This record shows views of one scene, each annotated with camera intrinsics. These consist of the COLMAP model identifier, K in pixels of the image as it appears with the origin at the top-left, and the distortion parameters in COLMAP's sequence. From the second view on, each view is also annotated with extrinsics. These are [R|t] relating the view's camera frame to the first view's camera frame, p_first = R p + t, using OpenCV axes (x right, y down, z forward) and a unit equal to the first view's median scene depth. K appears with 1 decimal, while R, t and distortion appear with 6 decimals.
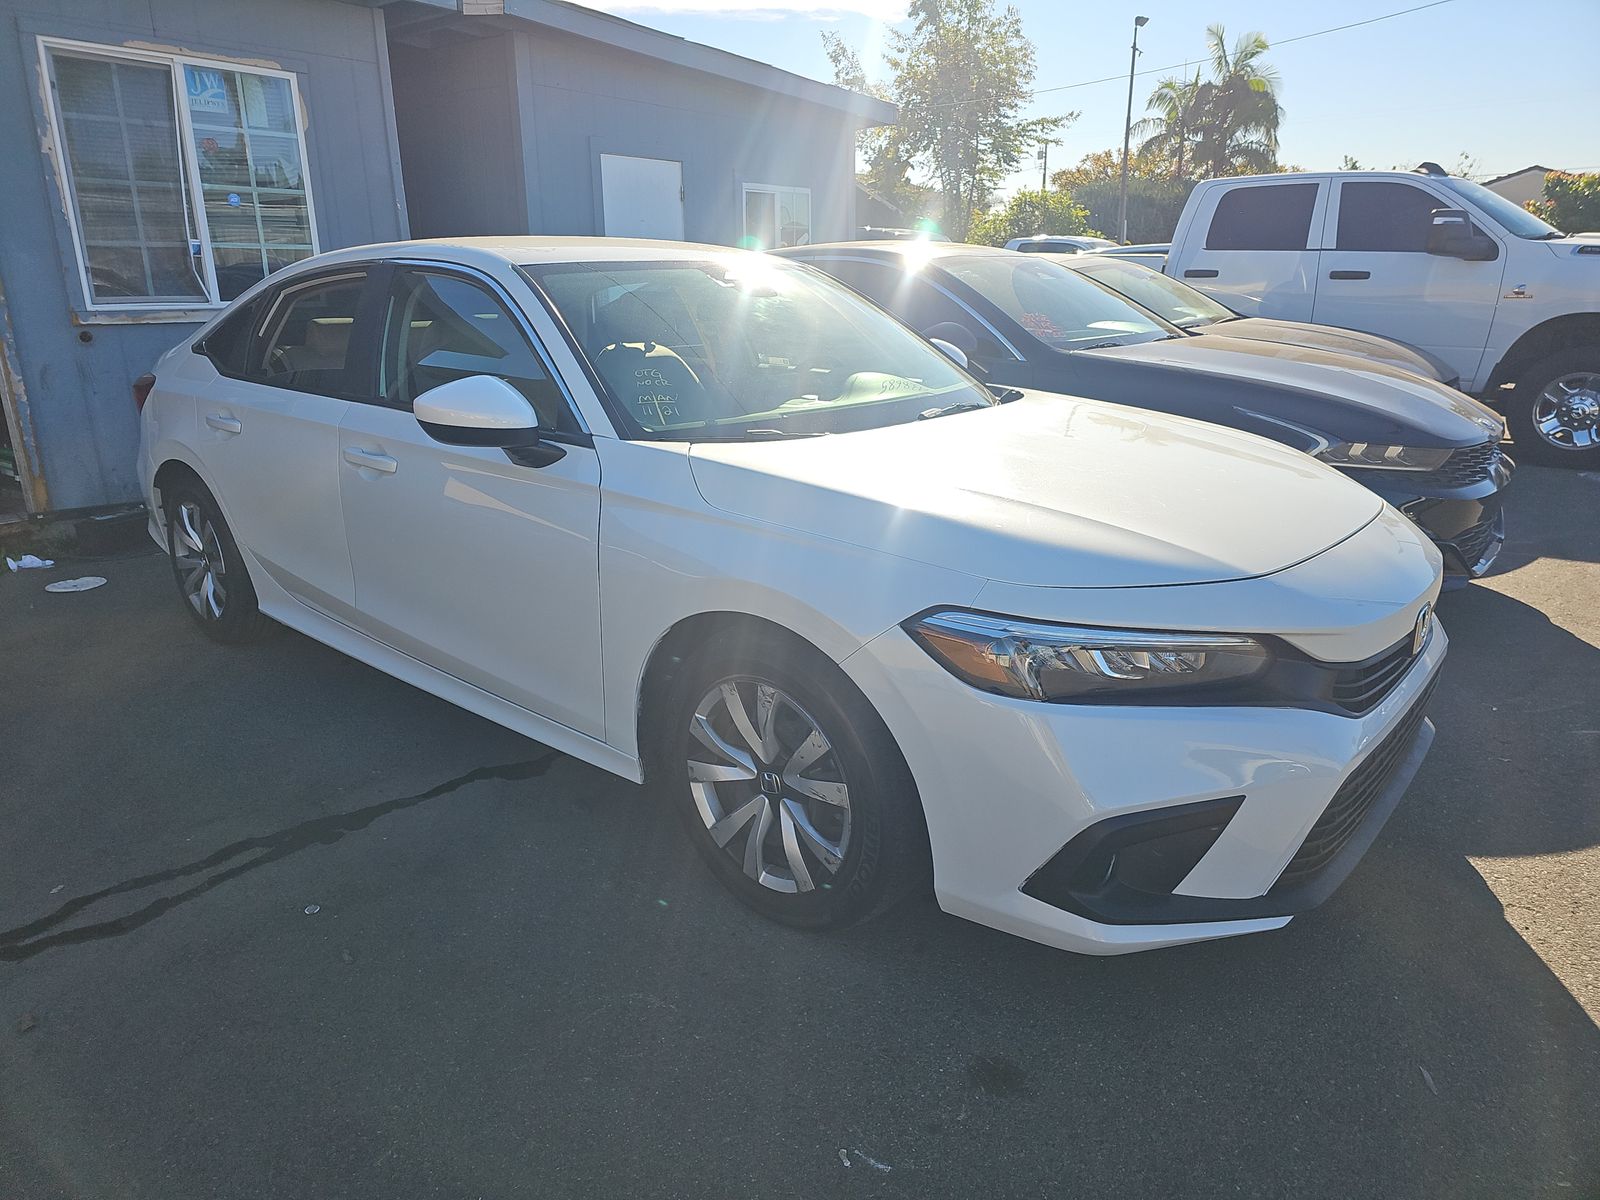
lens RADIAL K [[1076.4, 0, 798.9], [0, 1076.4, 591.0], [0, 0, 1]] dist [0.033172, -0.020774]
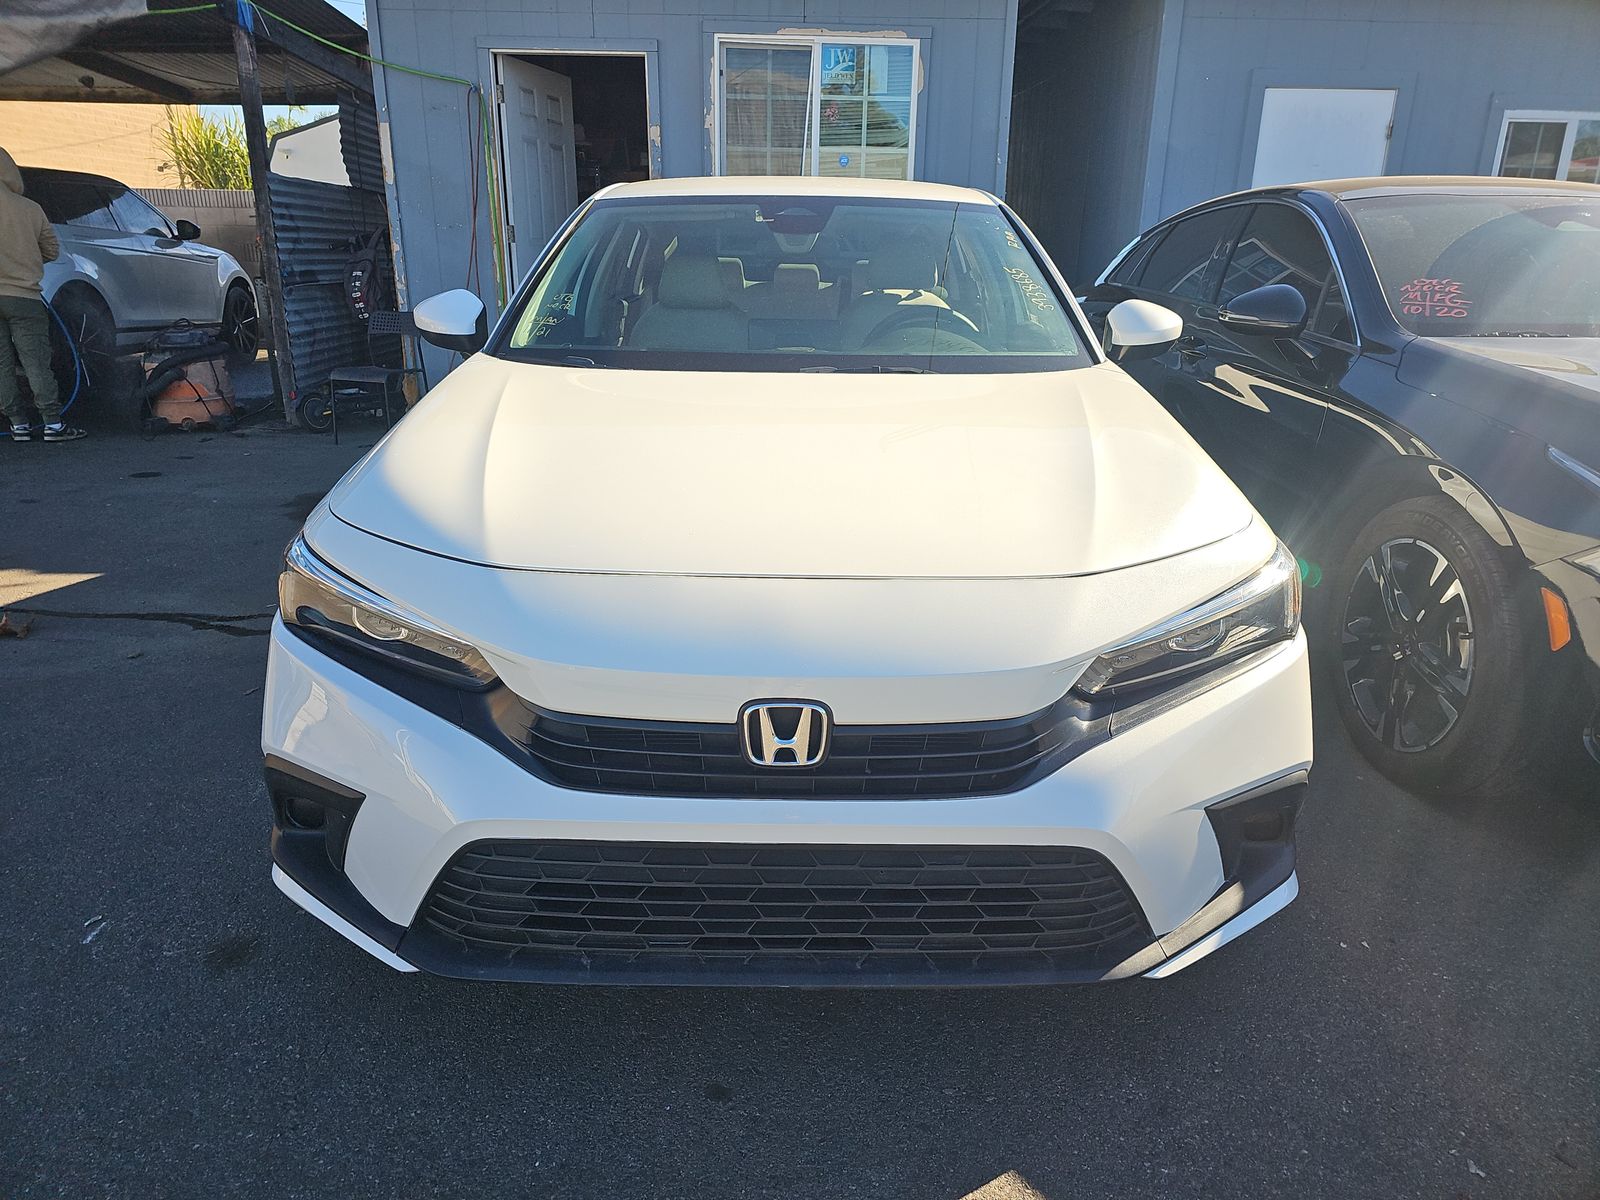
lens RADIAL K [[1076.4, 0, 796.3], [0, 1076.4, 611.9], [0, 0, 1]] dist [0.033172, -0.020774]
pose [[0.643209, 0.263259, -0.719011, 0.435001], [-0.235414, 0.961545, 0.141466, -0.053728], [0.728603, 0.078273, 0.680449, 0.237103]]
